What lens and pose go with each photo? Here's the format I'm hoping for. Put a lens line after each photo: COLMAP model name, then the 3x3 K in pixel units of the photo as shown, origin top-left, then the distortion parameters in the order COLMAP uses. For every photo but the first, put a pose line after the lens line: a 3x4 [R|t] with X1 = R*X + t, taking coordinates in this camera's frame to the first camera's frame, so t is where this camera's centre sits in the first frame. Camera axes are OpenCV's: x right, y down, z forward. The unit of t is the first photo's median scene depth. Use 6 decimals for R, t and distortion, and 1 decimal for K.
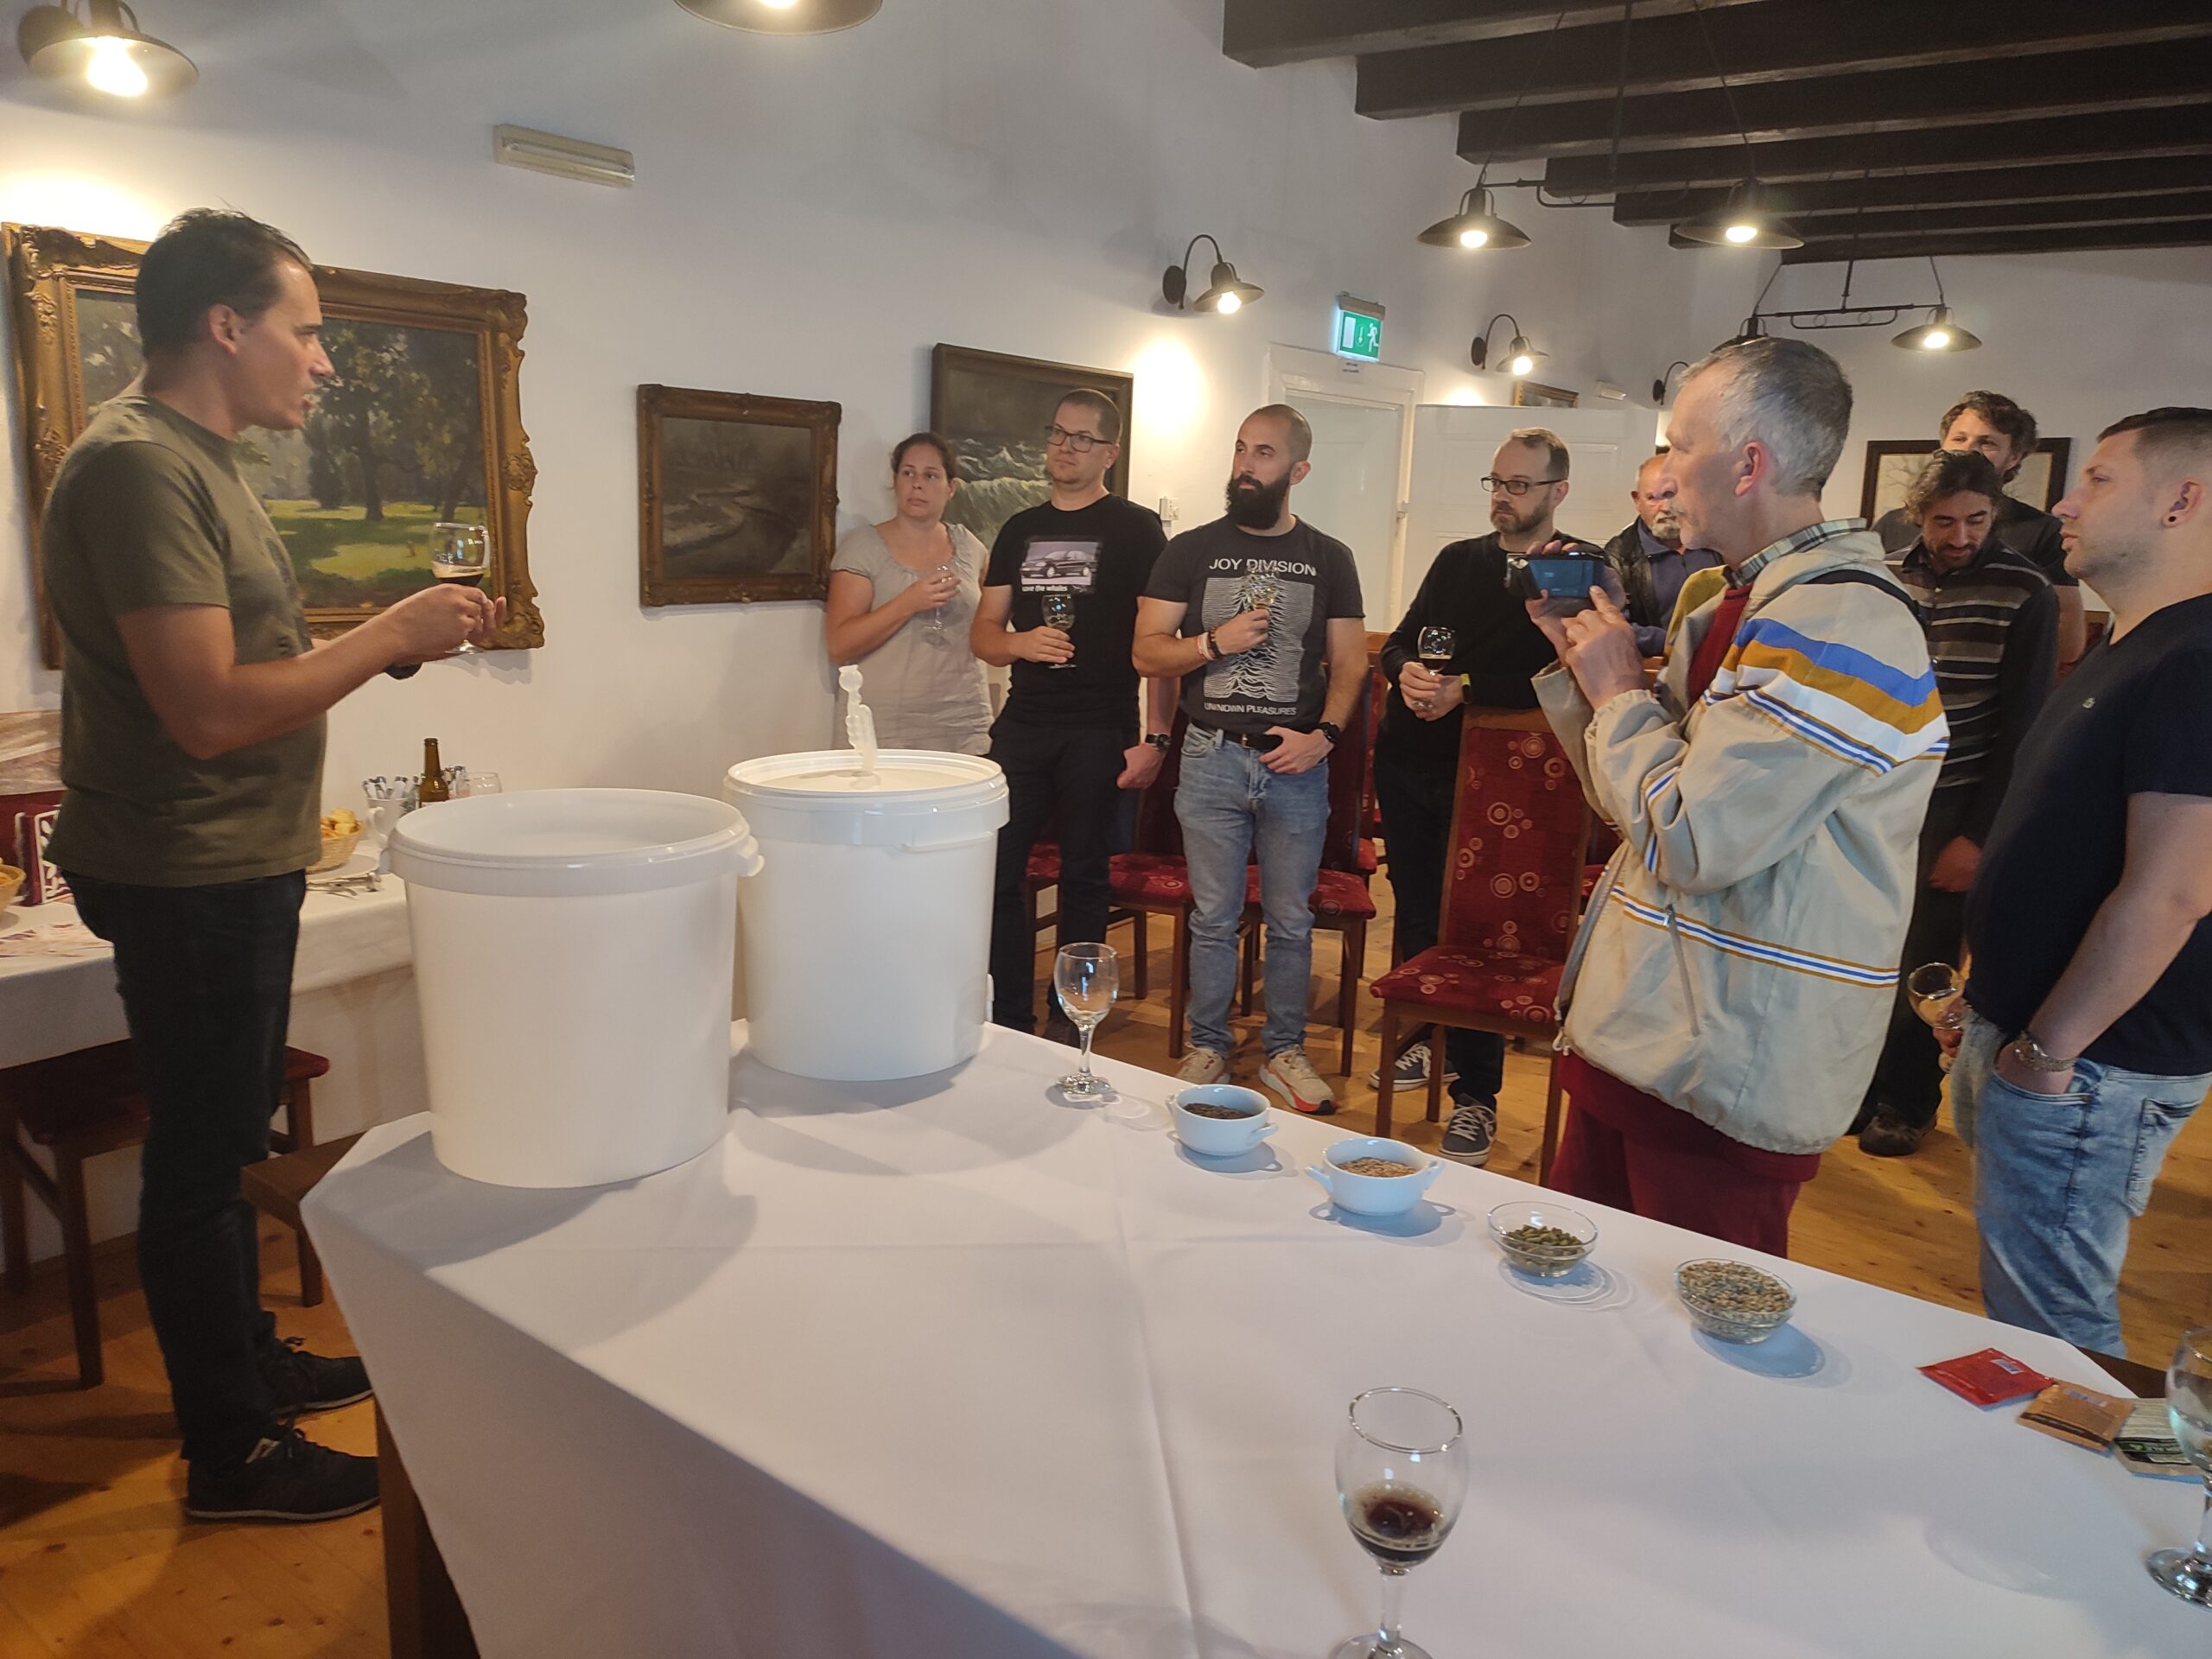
lens RADIAL K [[1604.0, 0, 1098.8], [0, 1604.0, 830.0], [0, 0, 1]] dist [0.038117, -0.011680]
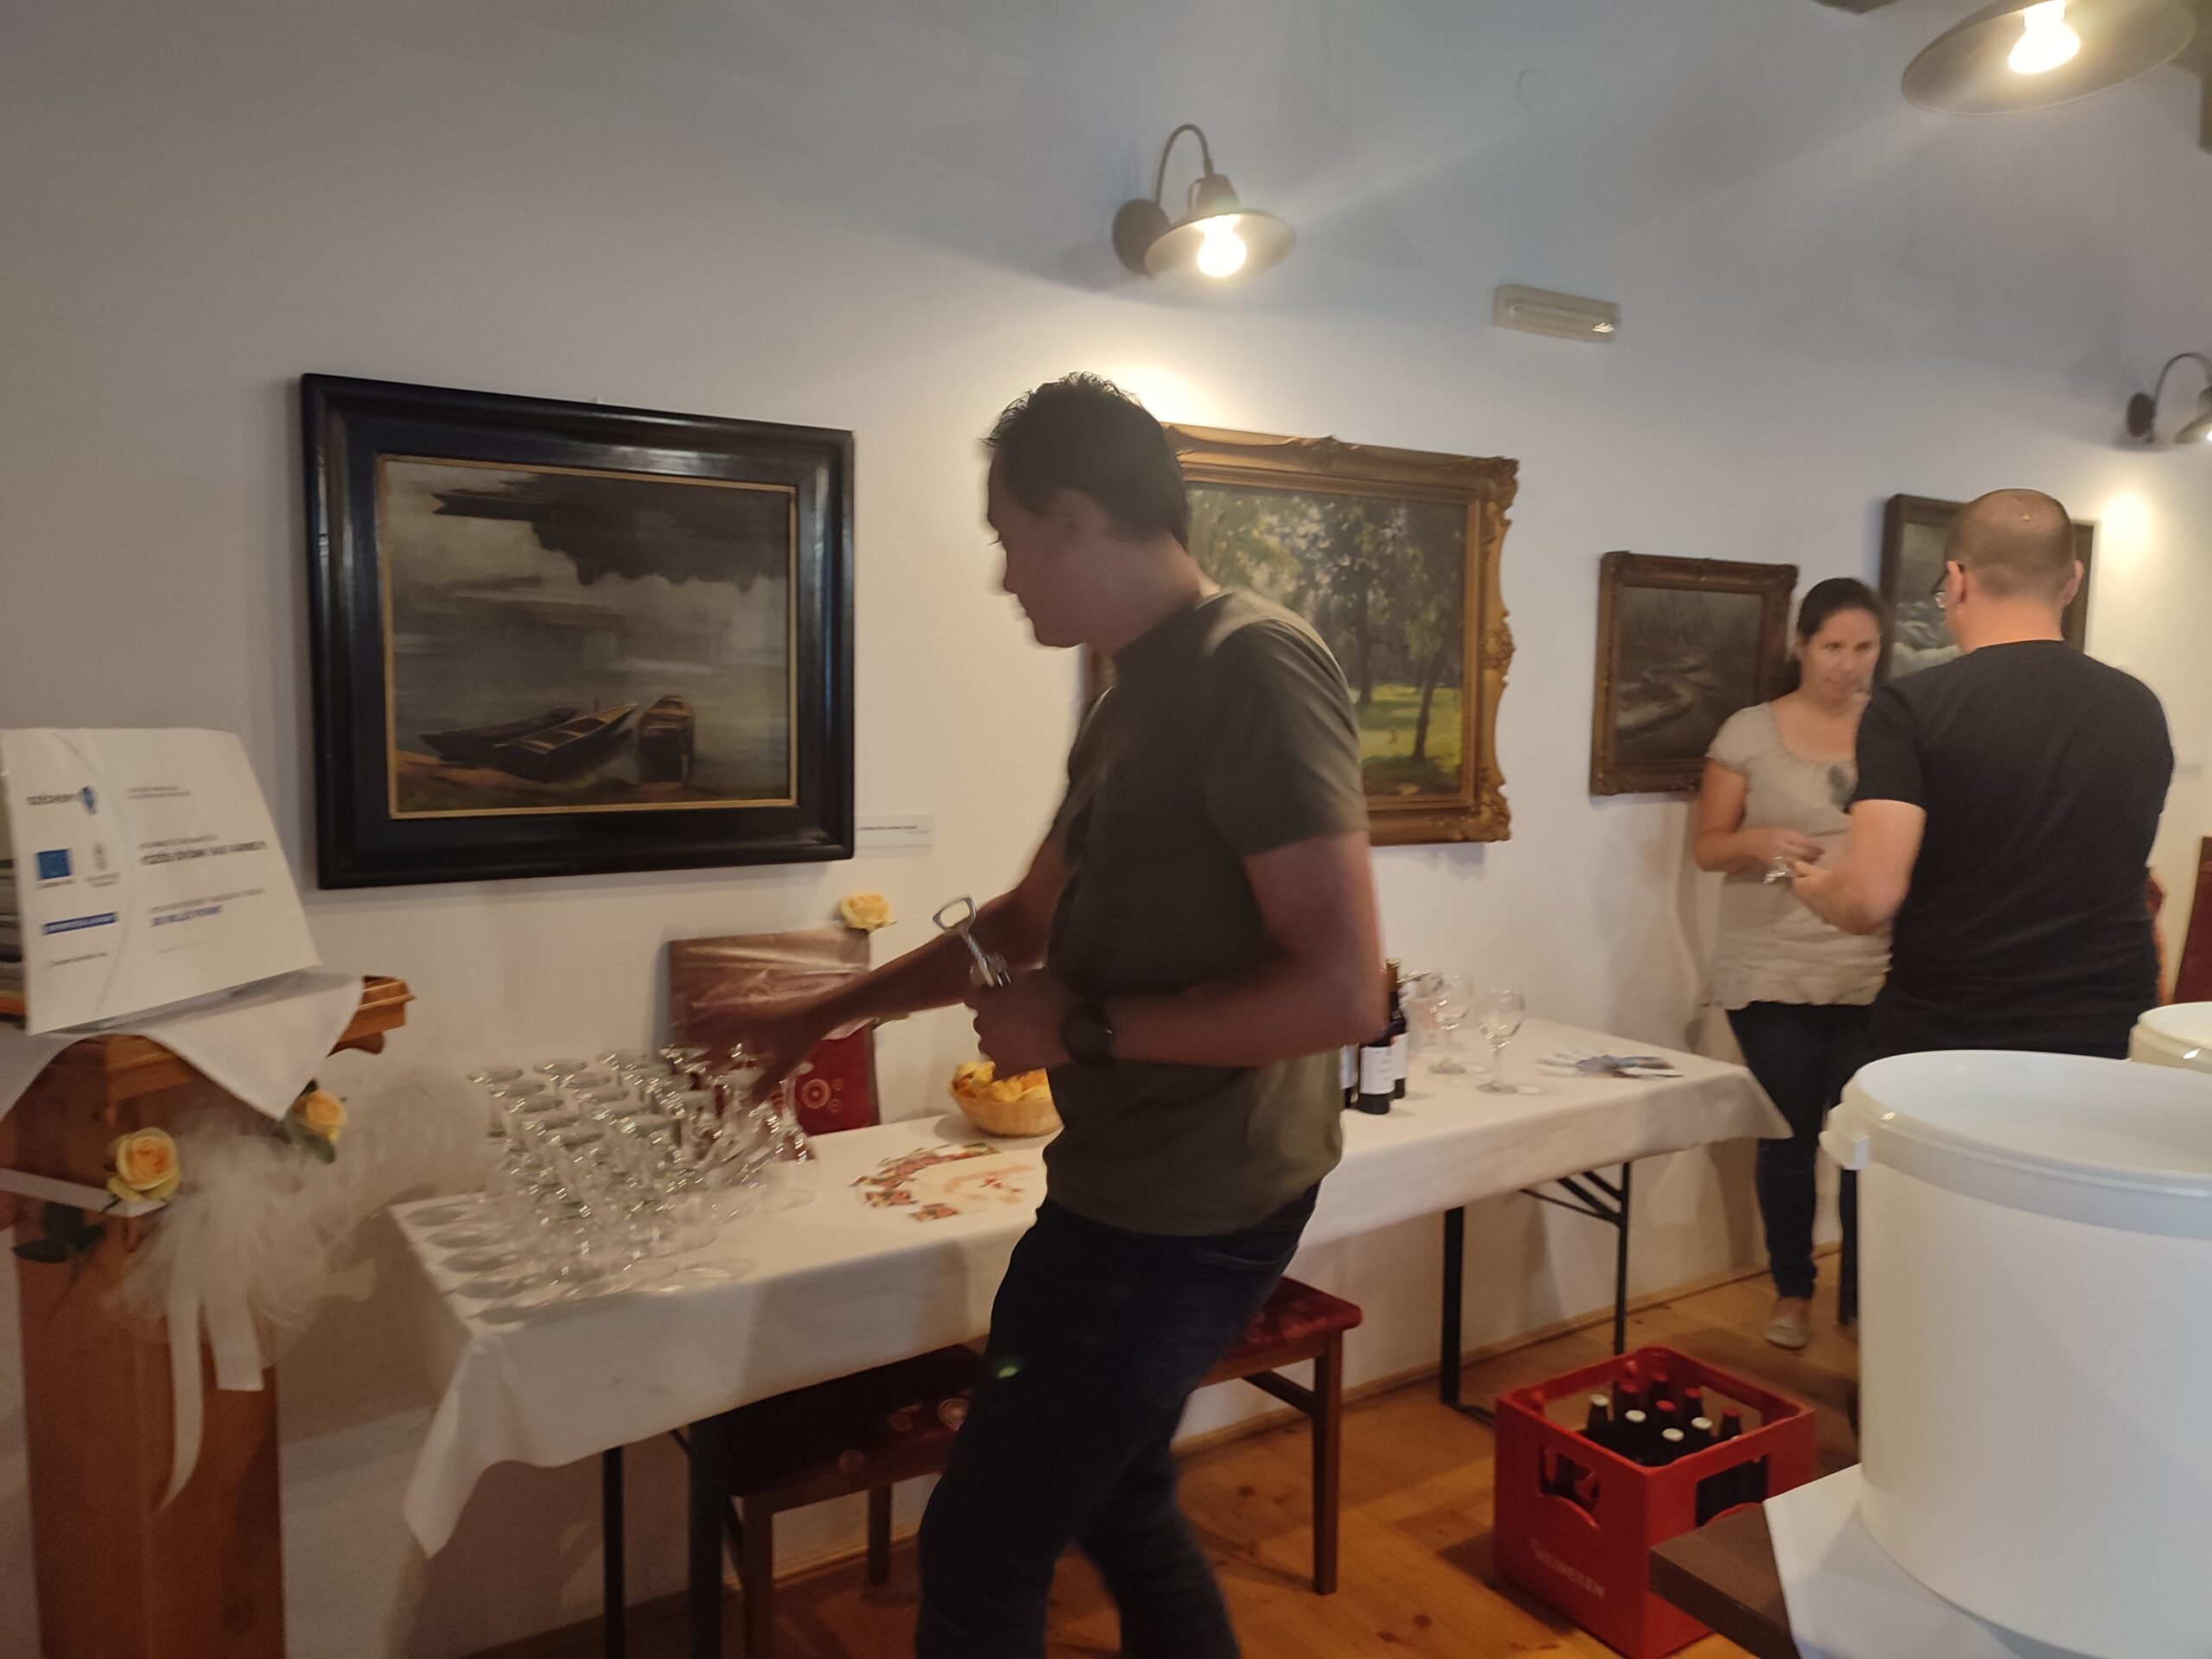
lens RADIAL K [[1604.0, 0, 1112.4], [0, 1604.0, 838.4], [0, 0, 1]] dist [0.038117, -0.011680]
pose [[0.947080, 0.019724, -0.320390, -0.274770], [-0.052324, 0.994247, -0.093465, -0.019852], [0.316703, 0.105283, 0.942664, 0.086513]]
